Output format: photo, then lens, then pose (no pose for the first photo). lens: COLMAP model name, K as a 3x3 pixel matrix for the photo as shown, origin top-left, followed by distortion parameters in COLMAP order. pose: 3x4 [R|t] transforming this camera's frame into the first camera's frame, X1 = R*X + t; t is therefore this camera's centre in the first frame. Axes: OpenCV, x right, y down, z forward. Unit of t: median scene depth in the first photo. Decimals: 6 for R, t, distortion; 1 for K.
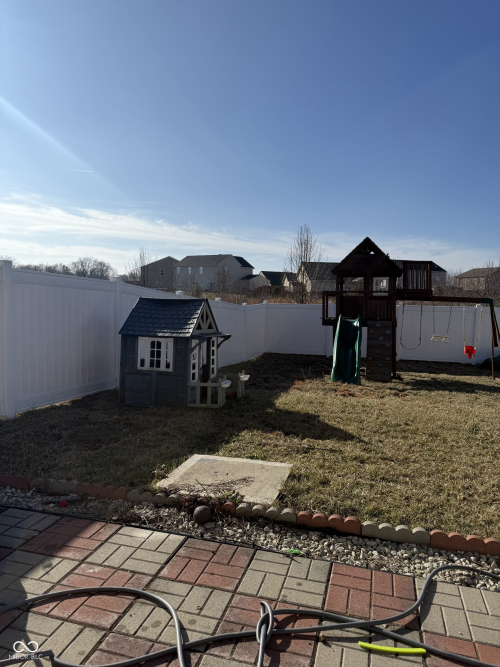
lens RADIAL K [[472.6, 0, 248.2], [0, 472.6, 333.5], [0, 0, 1]] dist [0.047505, -0.055202]
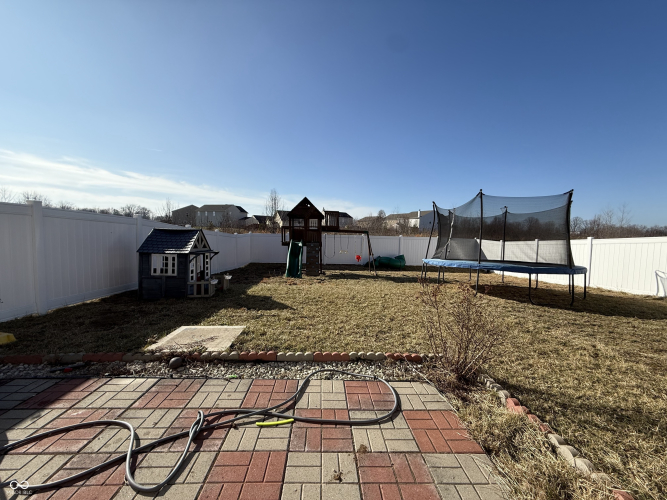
lens RADIAL K [[266.7, 0, 334.0], [0, 266.7, 251.6], [0, 0, 1]] dist [-0.001672, 0.001463]
pose [[0.950411, -0.020816, 0.310299, 0.101969], [0.020705, 0.999779, 0.003649, 0.014463], [-0.310306, 0.002956, 0.950632, -0.002230]]
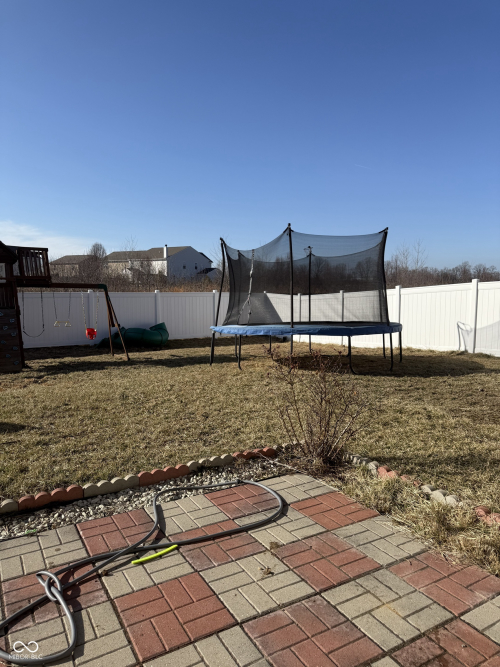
lens RADIAL K [[472.6, 0, 249.3], [0, 472.6, 335.0], [0, 0, 1]] dist [0.047505, -0.055202]
pose [[0.691450, -0.096026, 0.716014, -0.187117], [0.073086, 0.995340, 0.062908, 0.000312], [-0.718718, 0.008833, 0.695246, -0.044546]]
